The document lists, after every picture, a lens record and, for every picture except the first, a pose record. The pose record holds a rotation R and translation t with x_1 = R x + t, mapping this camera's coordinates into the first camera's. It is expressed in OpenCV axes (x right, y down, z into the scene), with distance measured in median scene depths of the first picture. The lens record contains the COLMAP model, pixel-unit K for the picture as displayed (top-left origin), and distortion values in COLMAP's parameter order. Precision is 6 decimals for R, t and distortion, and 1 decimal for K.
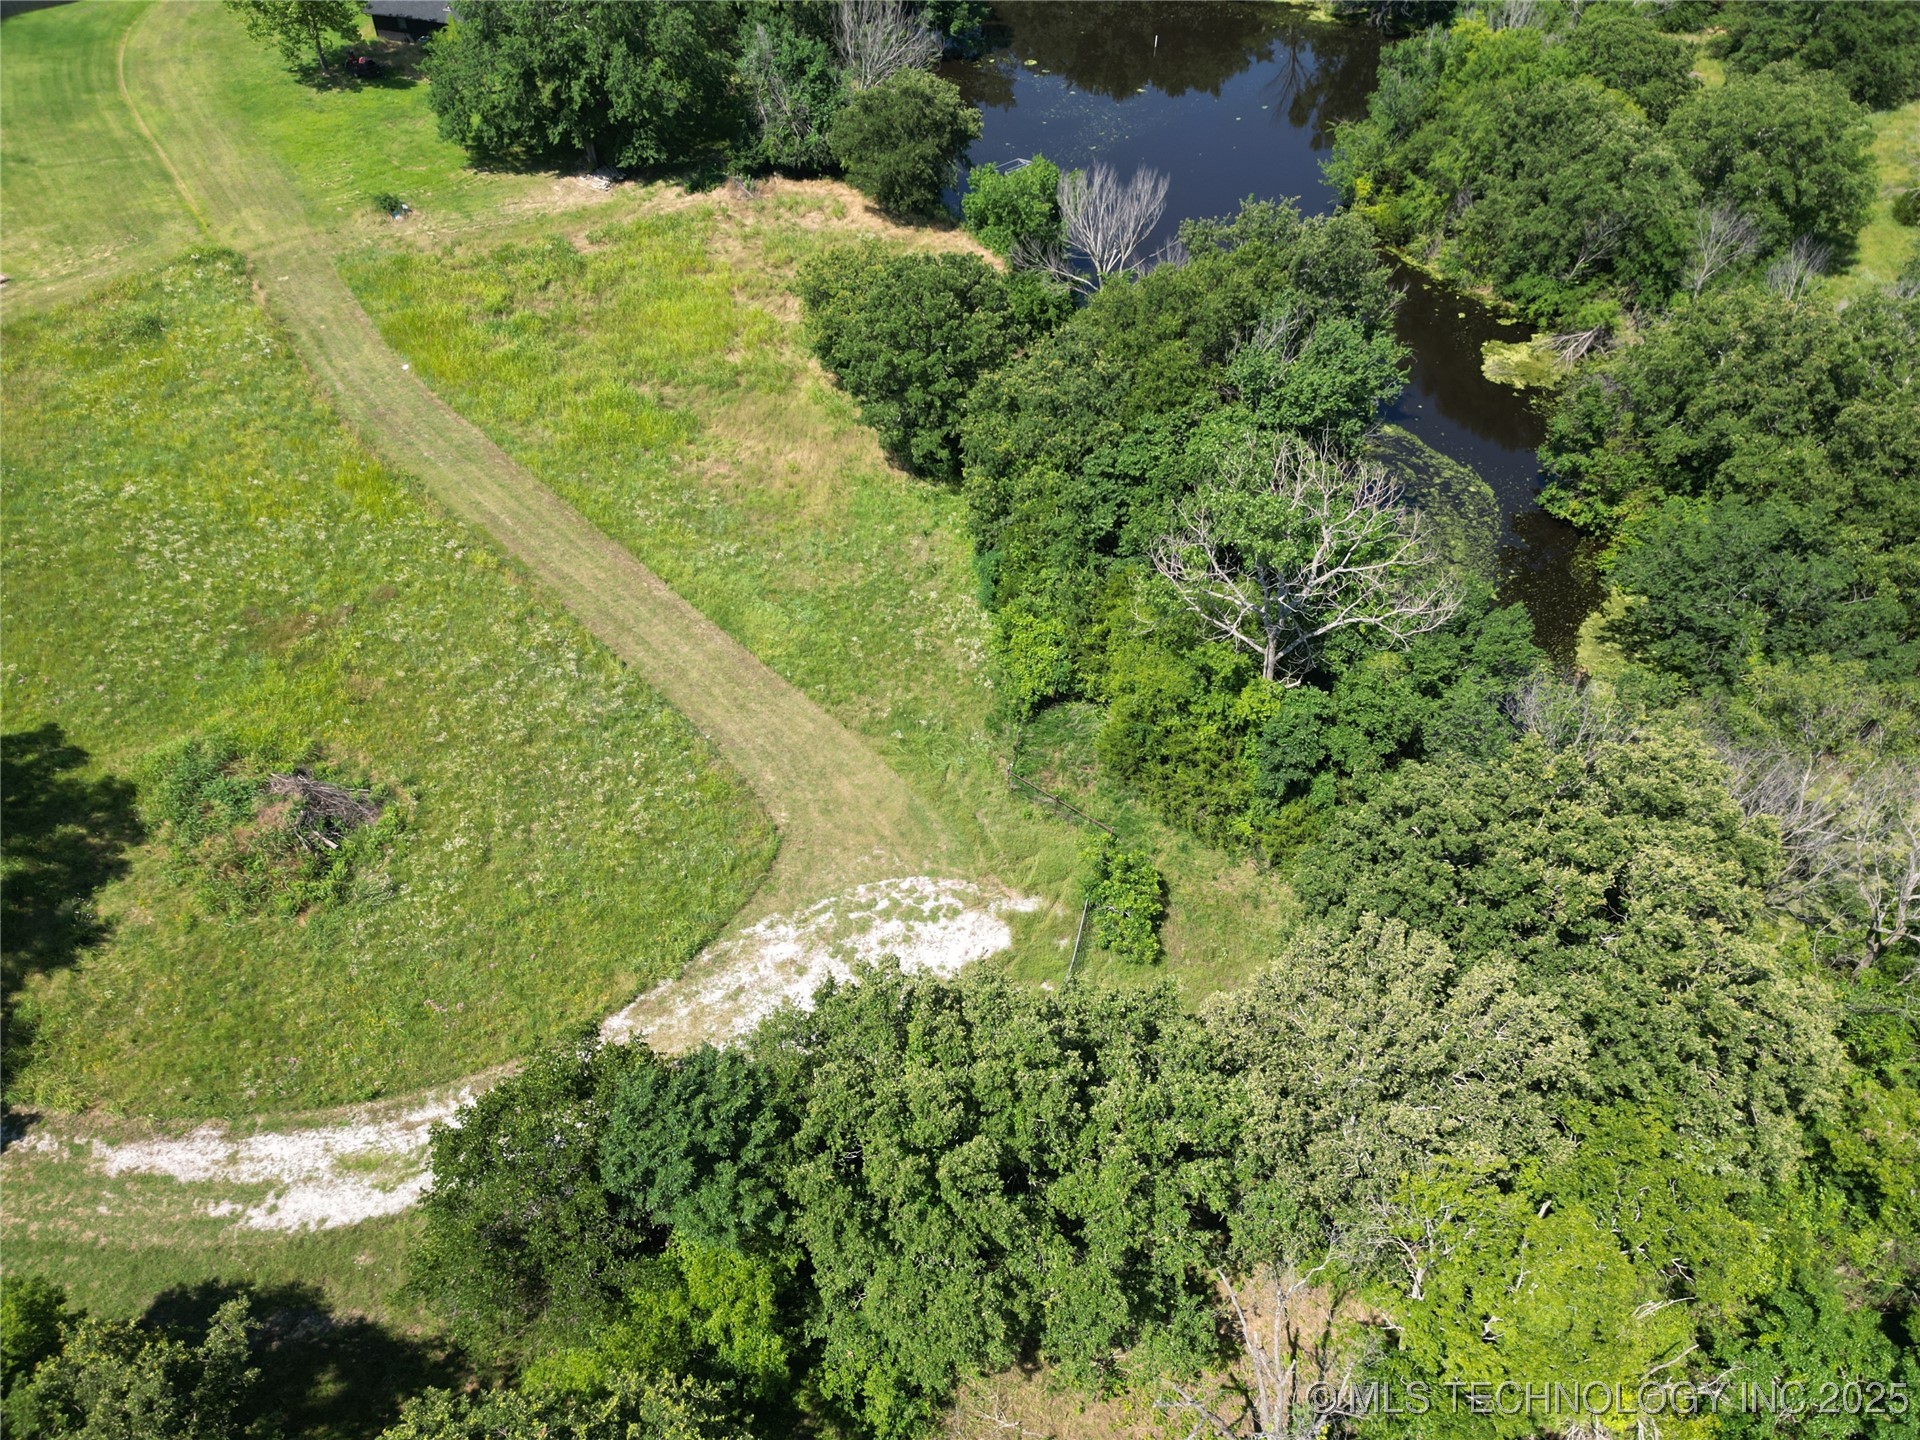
lens RADIAL K [[1366.5, 0, 960.0], [0, 1366.5, 720.0], [0, 0, 1]] dist [0.055497, -0.052610]
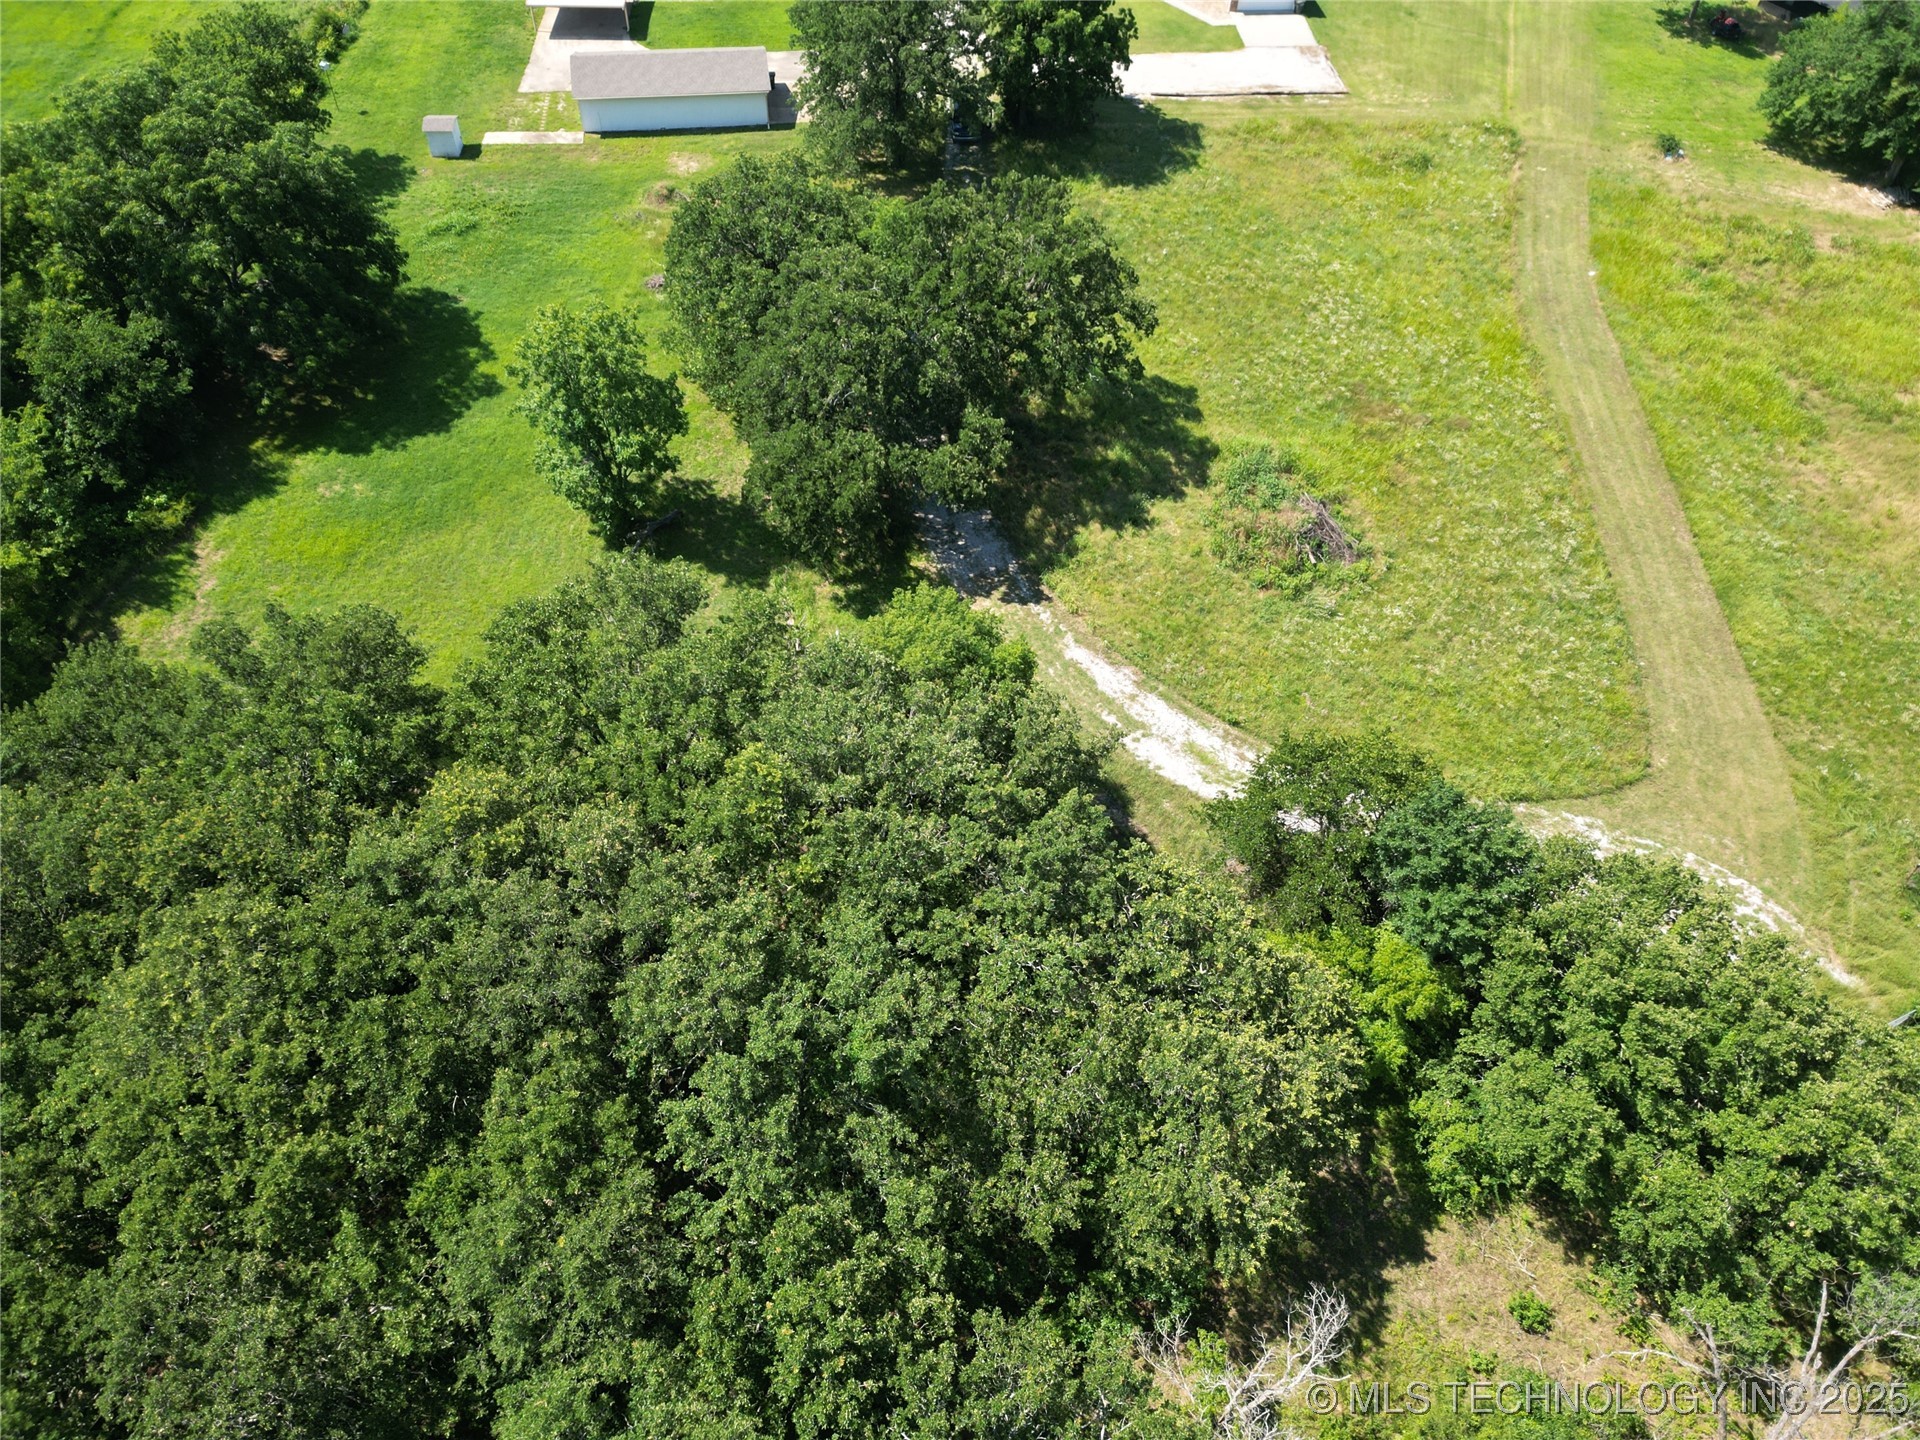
lens RADIAL K [[1344.2, 0, 953.1], [0, 1344.2, 727.6], [0, 0, 1]] dist [0.046187, -0.025628]
pose [[0.643249, 0.562033, -0.519952, 0.045127], [-0.553240, 0.810637, 0.191813, 0.148755], [0.529298, 0.164275, 0.832381, -0.137533]]
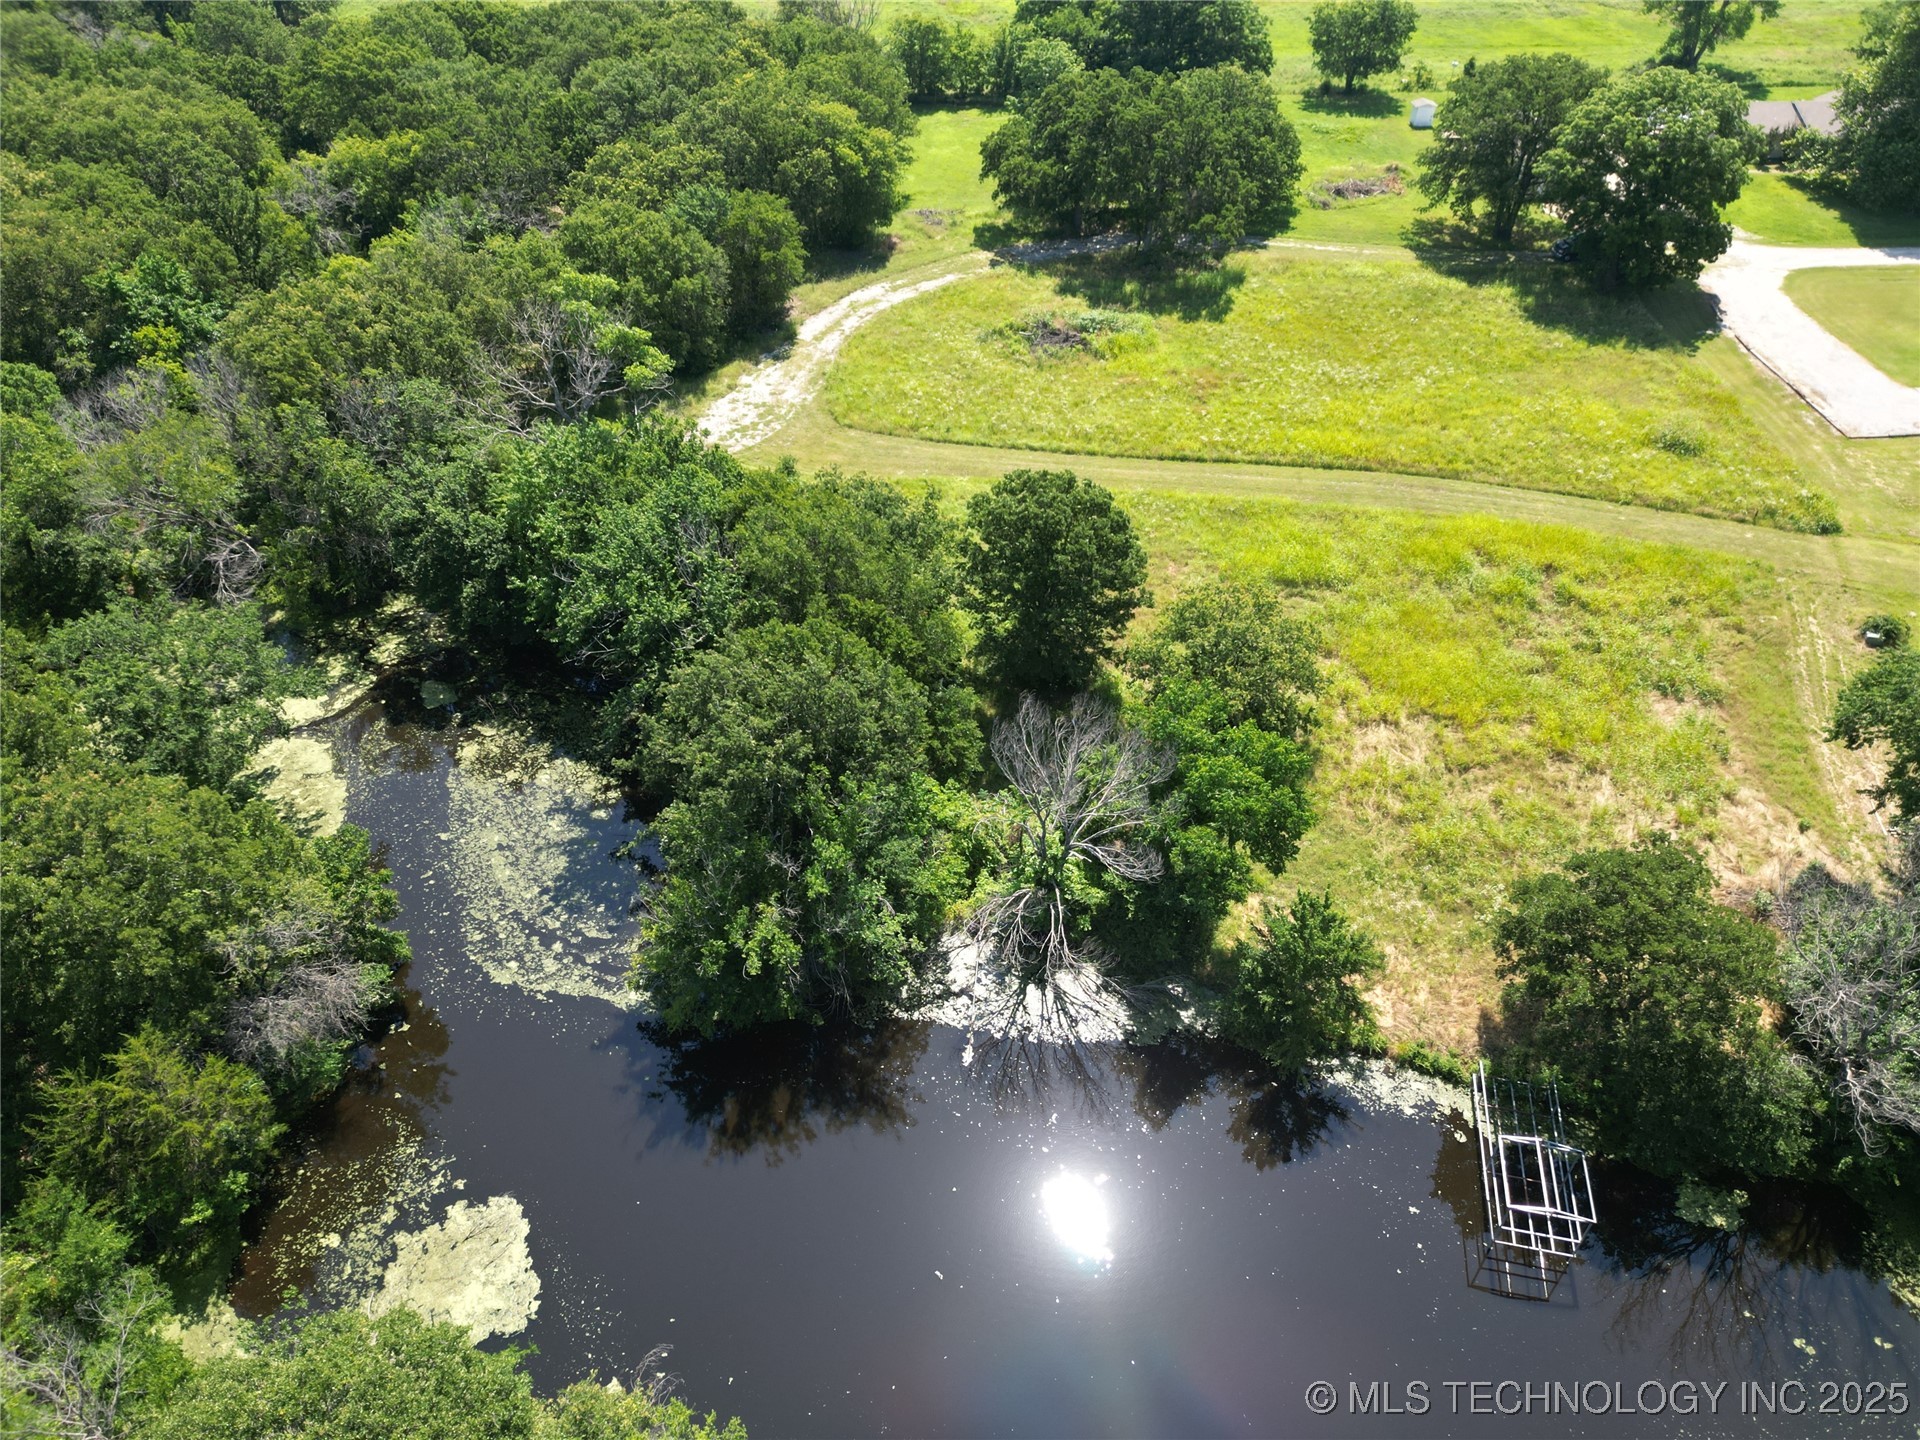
lens RADIAL K [[1344.2, 0, 953.1], [0, 1344.2, 727.6], [0, 0, 1]] dist [0.046187, -0.025628]
pose [[-0.796610, 0.368096, -0.479496, 0.658427], [-0.452588, 0.162643, 0.876762, -1.306503], [0.400720, 0.915452, 0.037033, 1.303050]]
